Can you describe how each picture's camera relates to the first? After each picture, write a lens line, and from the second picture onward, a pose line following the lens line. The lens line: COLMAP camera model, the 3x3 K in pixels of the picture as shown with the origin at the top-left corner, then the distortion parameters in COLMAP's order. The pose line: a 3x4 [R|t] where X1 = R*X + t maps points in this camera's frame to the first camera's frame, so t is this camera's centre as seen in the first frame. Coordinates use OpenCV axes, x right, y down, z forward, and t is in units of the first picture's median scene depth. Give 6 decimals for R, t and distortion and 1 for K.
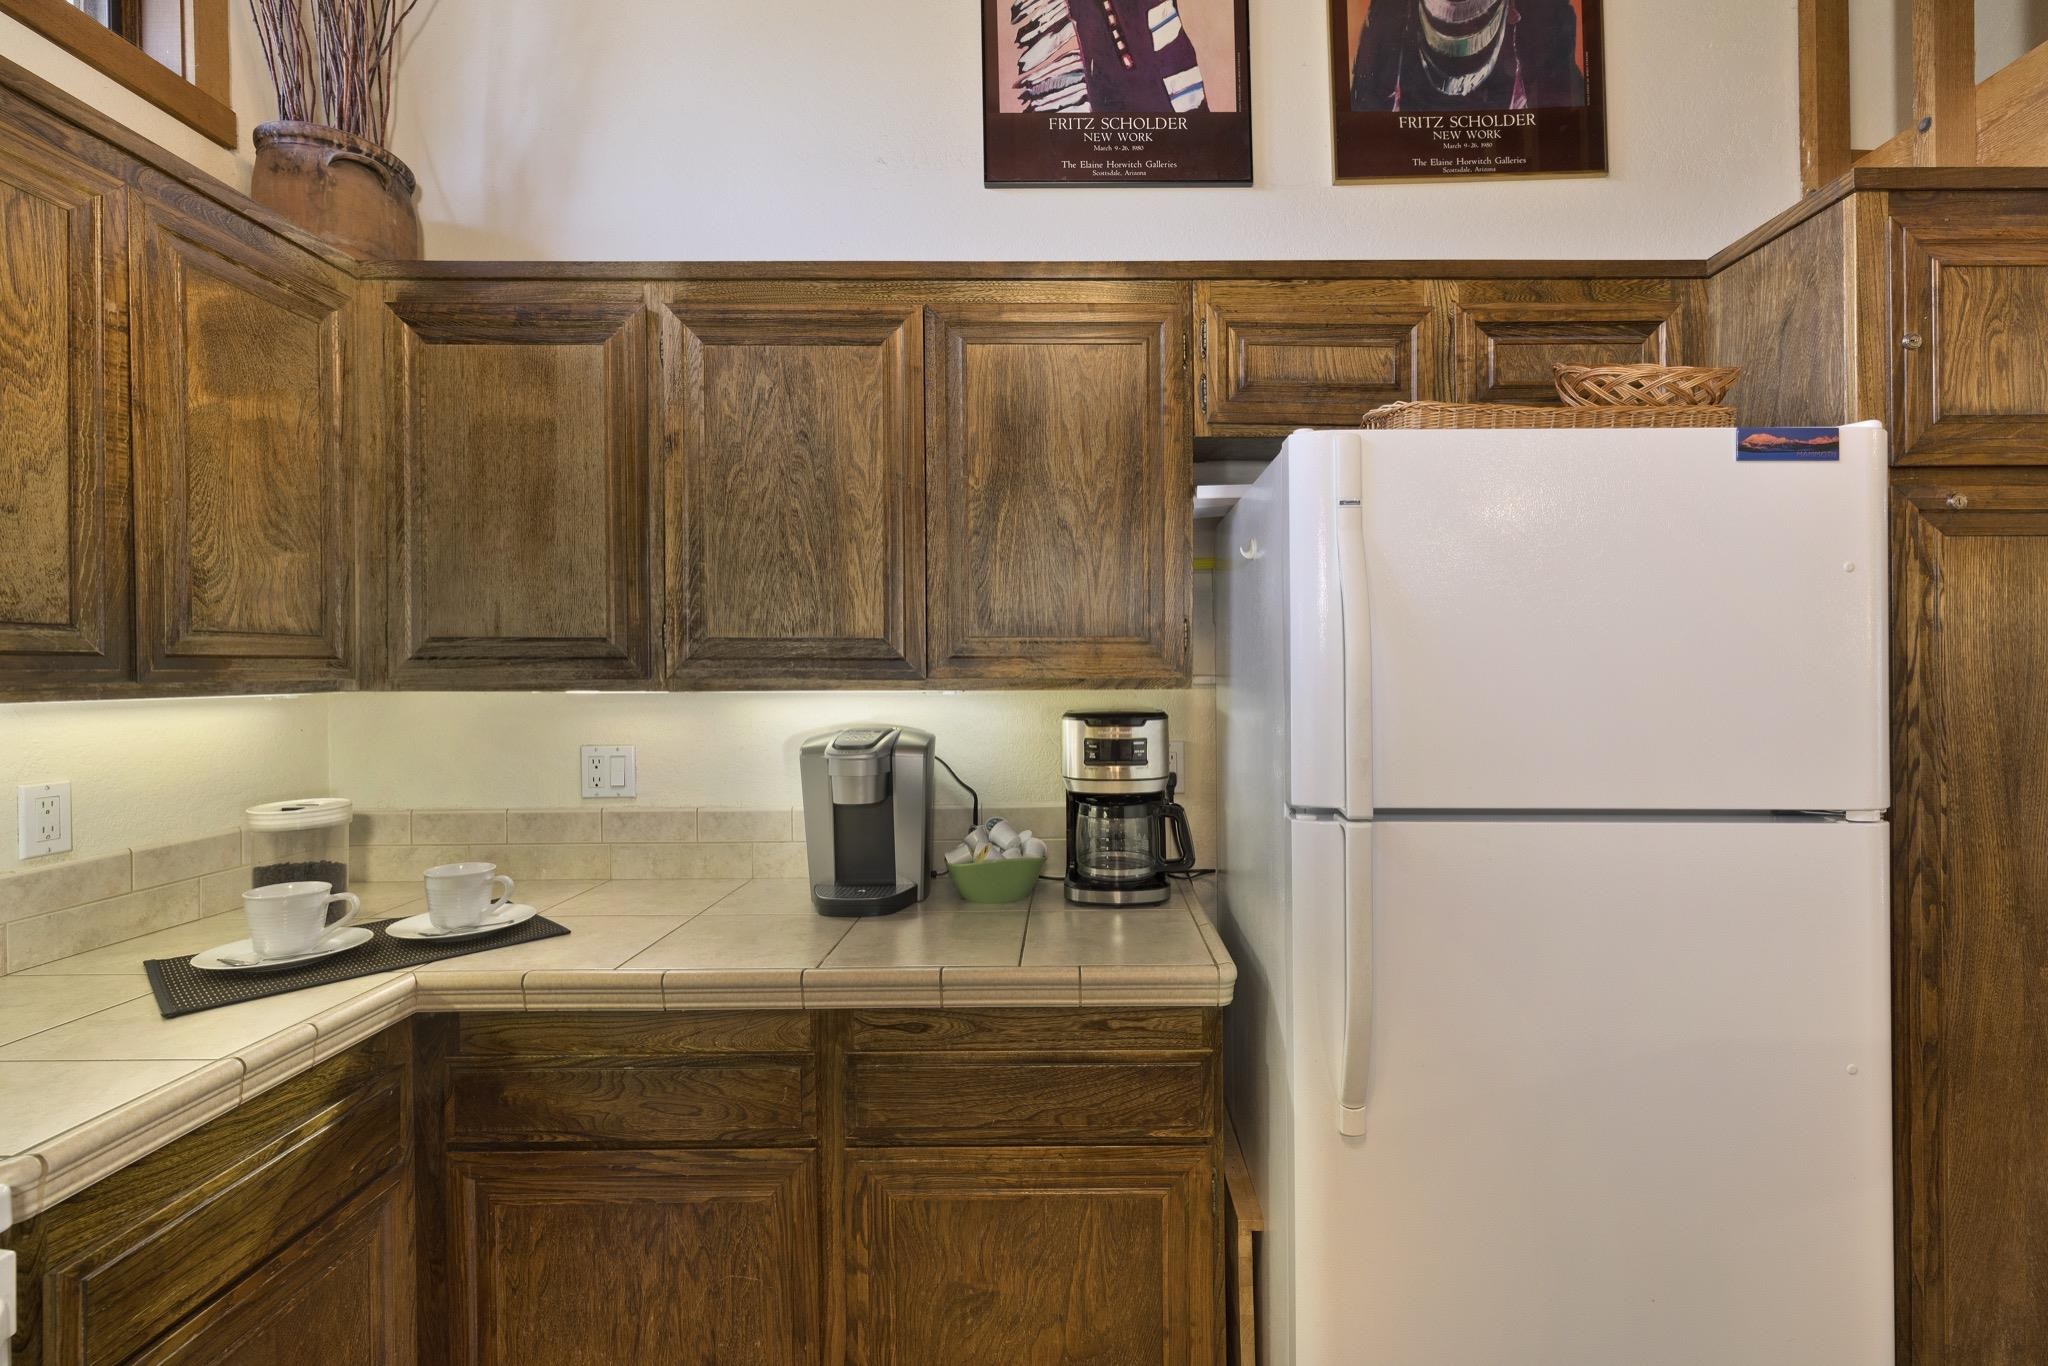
lens RADIAL K [[891.0, 0, 1032.4], [0, 891.0, 674.6], [0, 0, 1]] dist [0.002223, 0.001277]
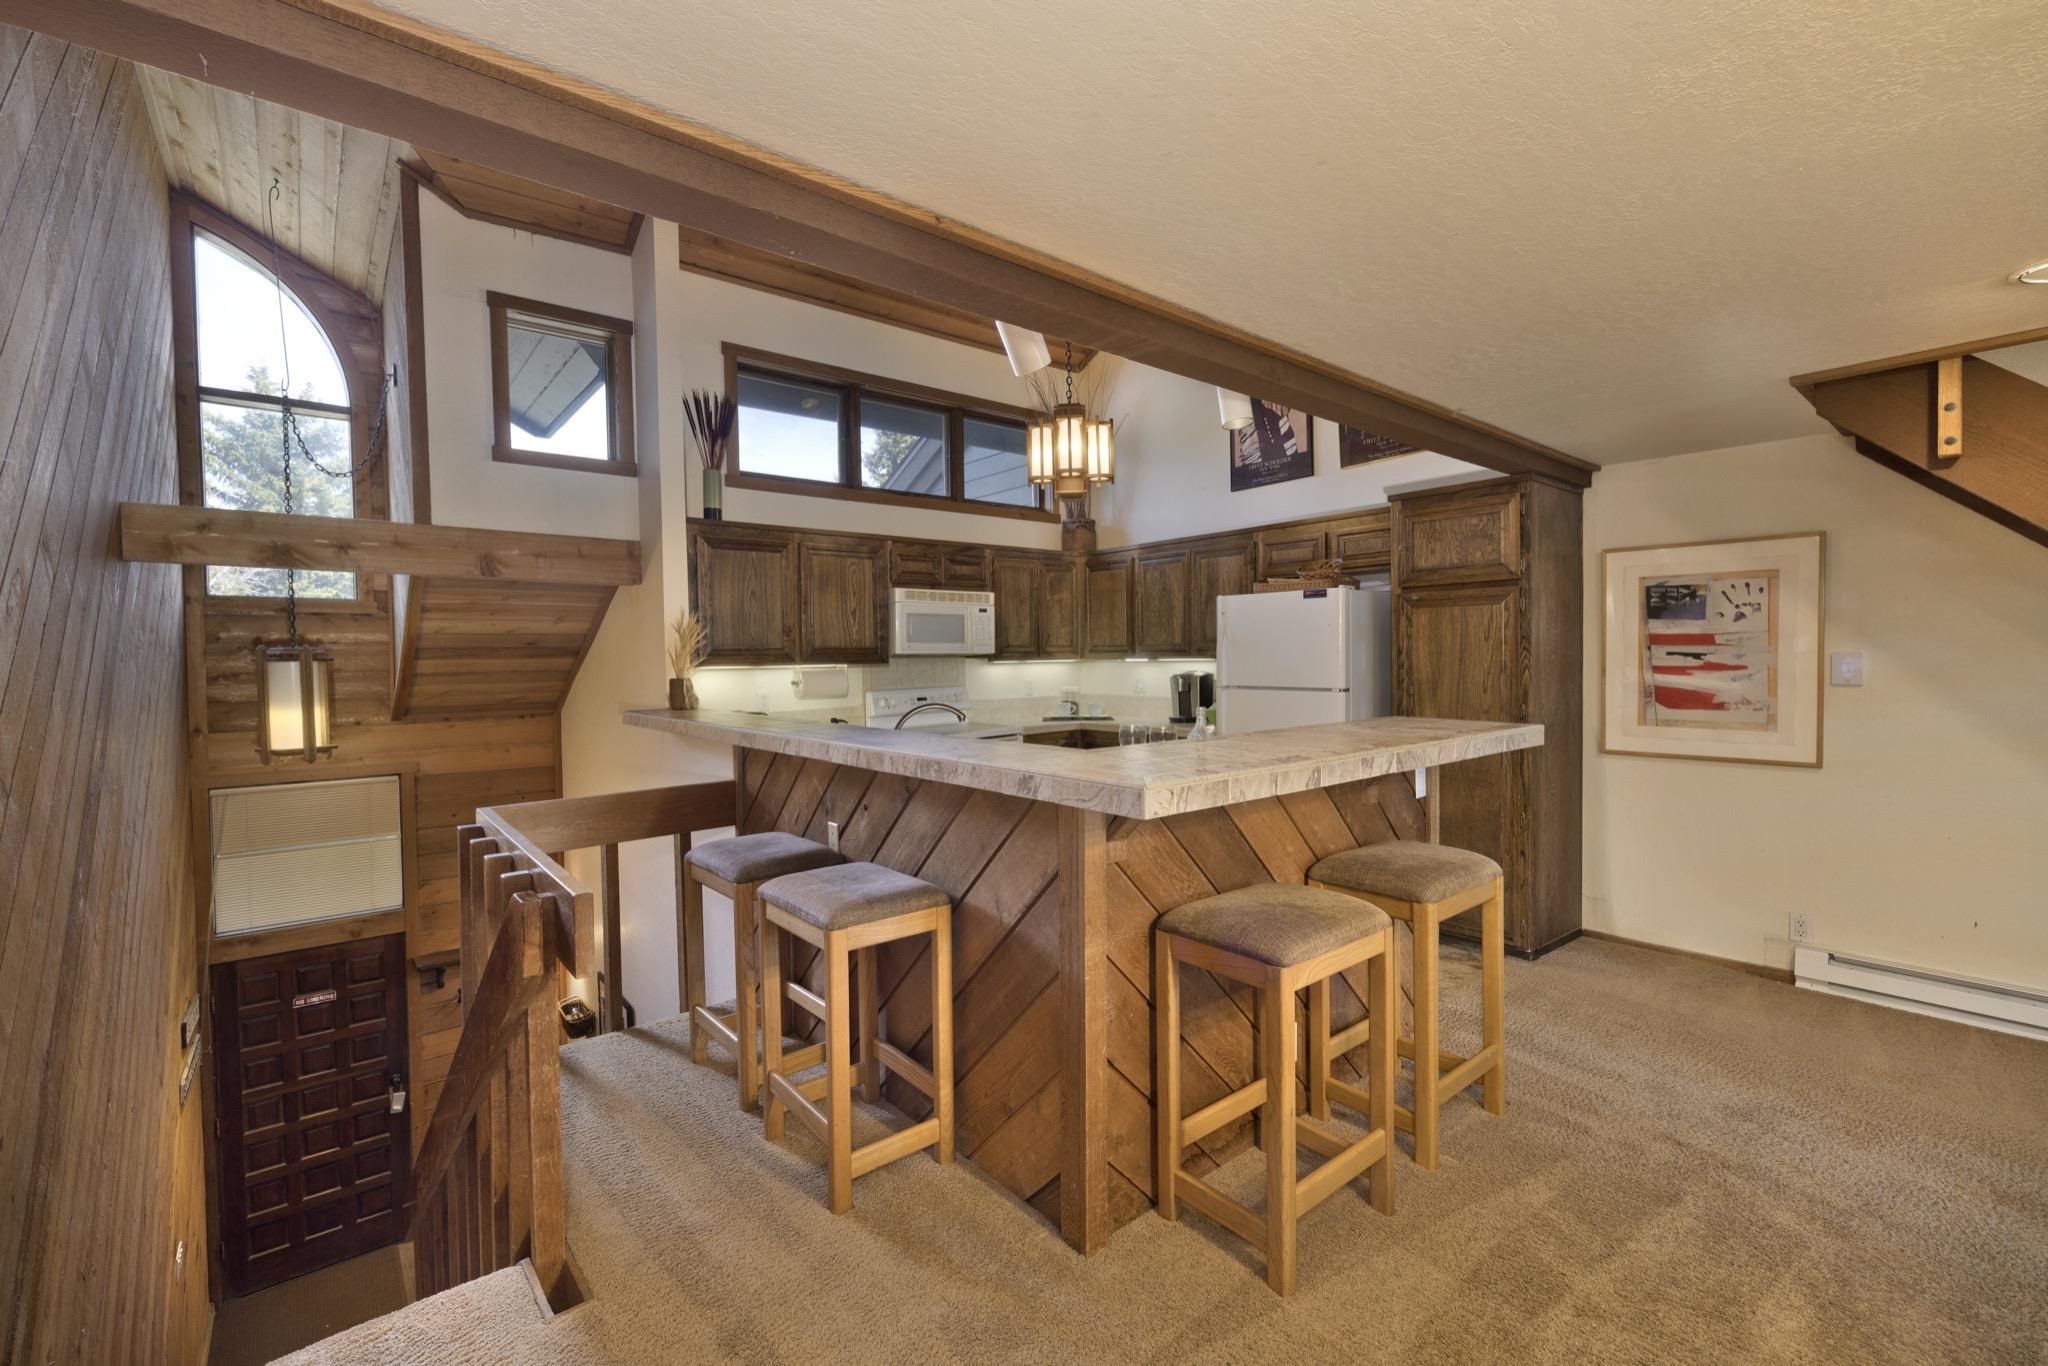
lens RADIAL K [[891.0, 0, 1012.7], [0, 891.0, 684.6], [0, 0, 1]] dist [0.002223, 0.001277]
pose [[0.615158, 0.021301, -0.788116, 2.073983], [0.003498, 0.999551, 0.029746, 0.009912], [0.788396, -0.021056, 0.614808, -1.597163]]
